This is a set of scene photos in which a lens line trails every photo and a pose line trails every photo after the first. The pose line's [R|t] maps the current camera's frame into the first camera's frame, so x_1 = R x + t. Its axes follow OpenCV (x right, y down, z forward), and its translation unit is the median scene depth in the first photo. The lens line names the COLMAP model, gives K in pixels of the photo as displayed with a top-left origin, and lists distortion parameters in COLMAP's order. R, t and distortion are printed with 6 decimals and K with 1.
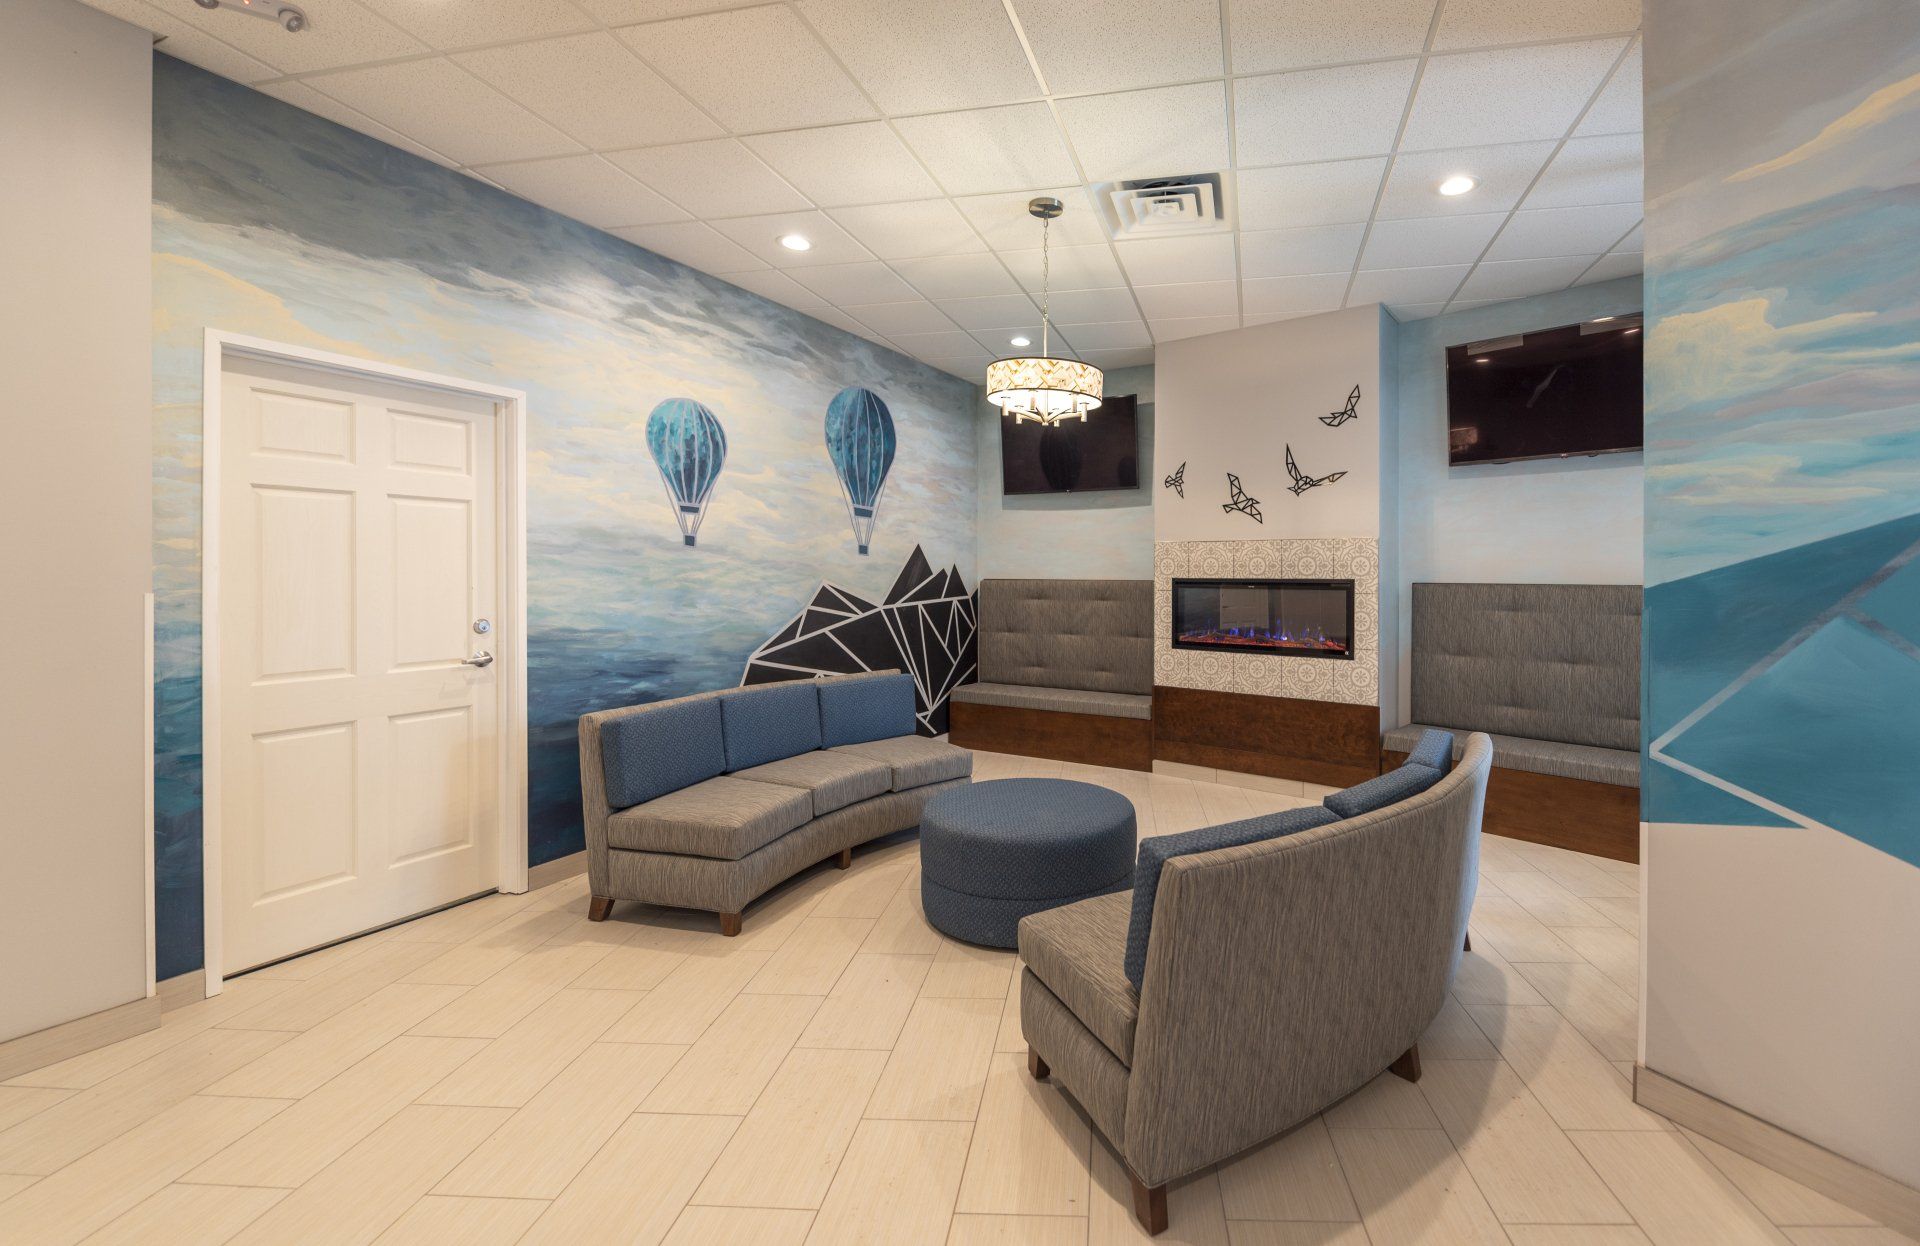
lens RADIAL K [[866.5, 0, 1072.6], [0, 866.5, 575.4], [0, 0, 1]] dist [0.011454, -0.000169]
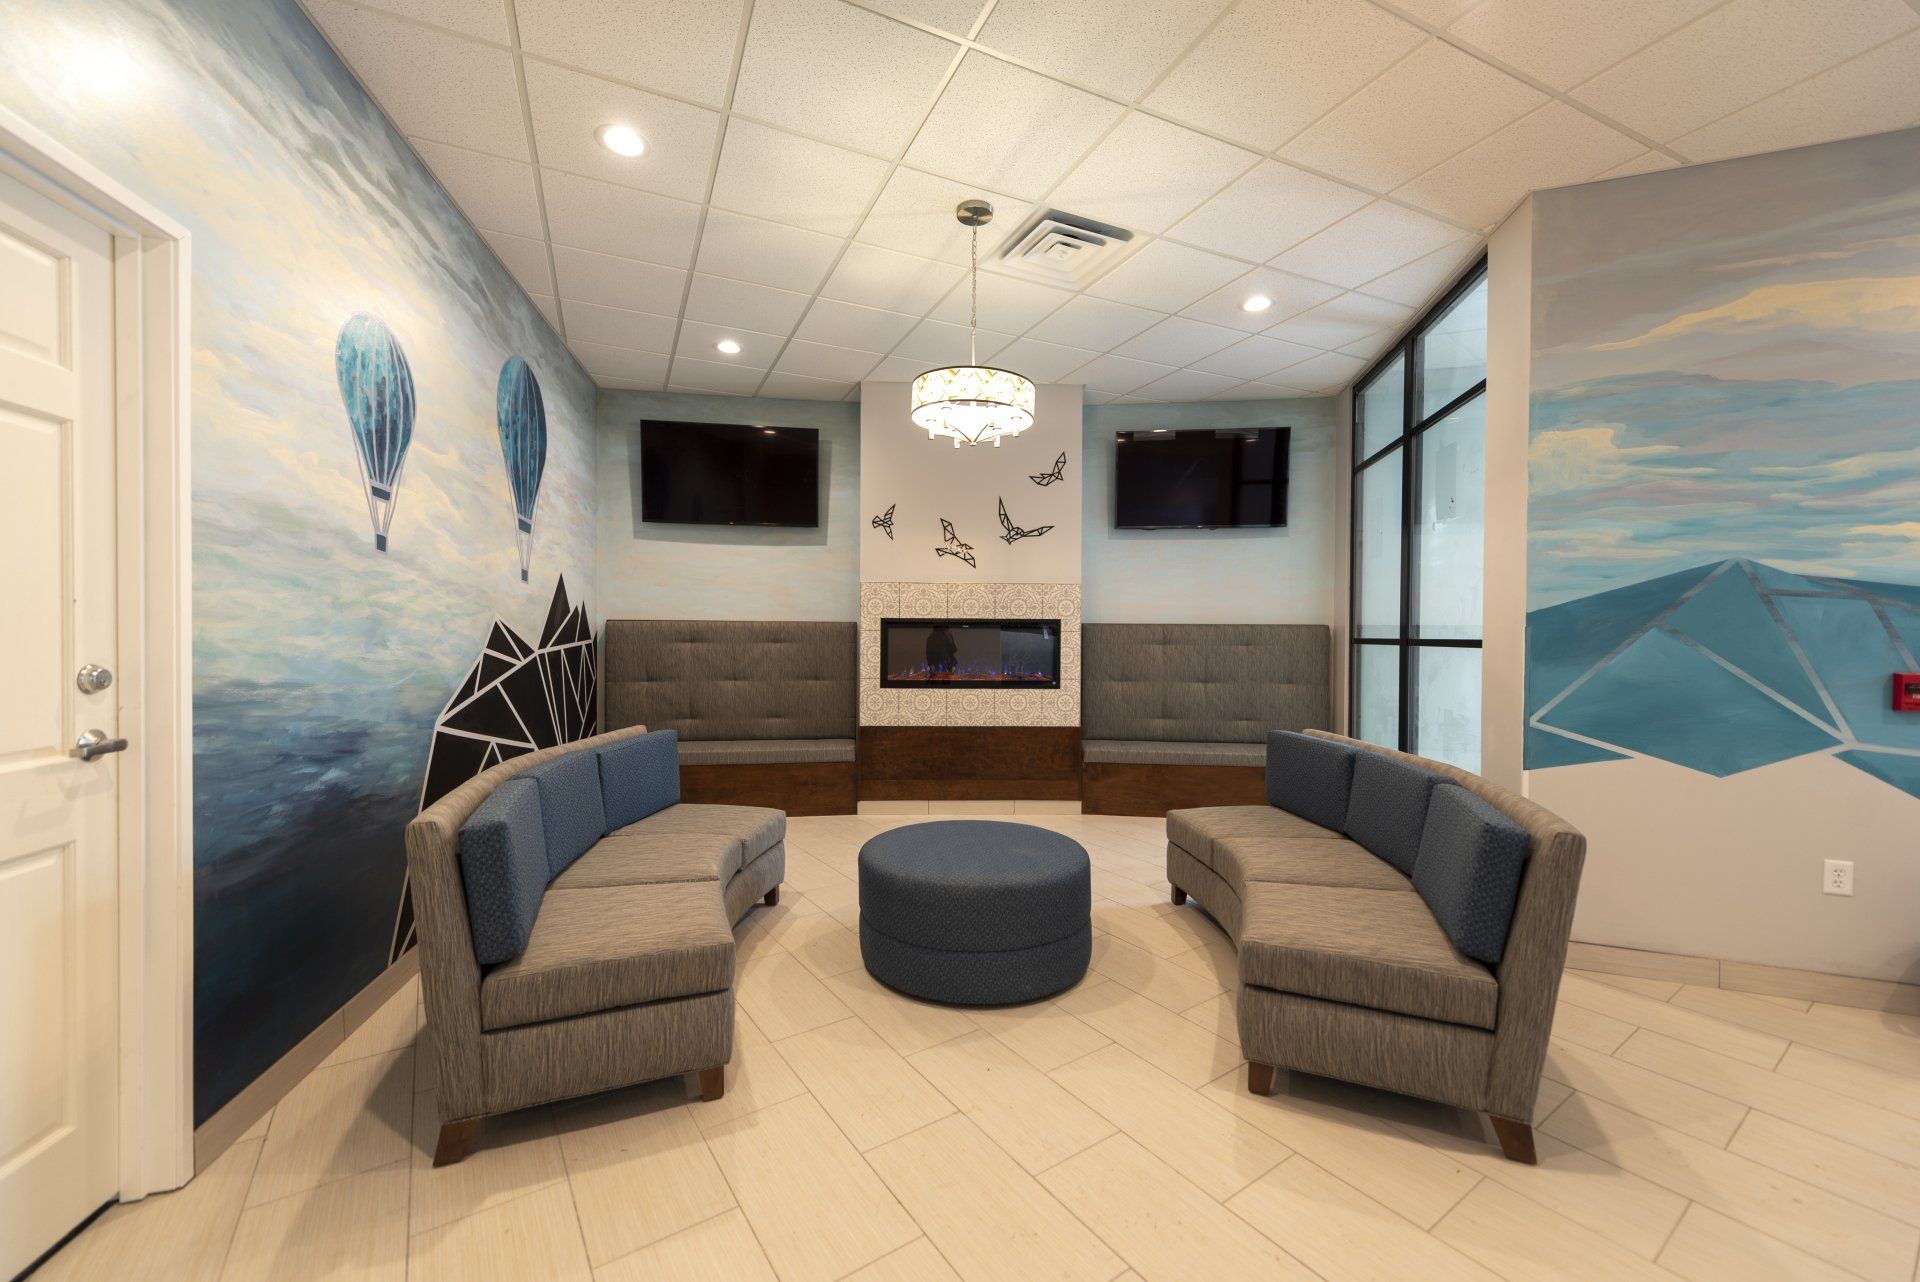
lens RADIAL K [[792.8, 0, 960.0], [0, 792.8, 641.0], [0, 0, 1]] dist [0.015631, -0.000667]
pose [[0.779515, -0.004283, 0.626369, -0.465914], [-0.001415, 0.999962, 0.008599, 0.025826], [-0.626382, -0.007589, 0.779480, 0.268490]]
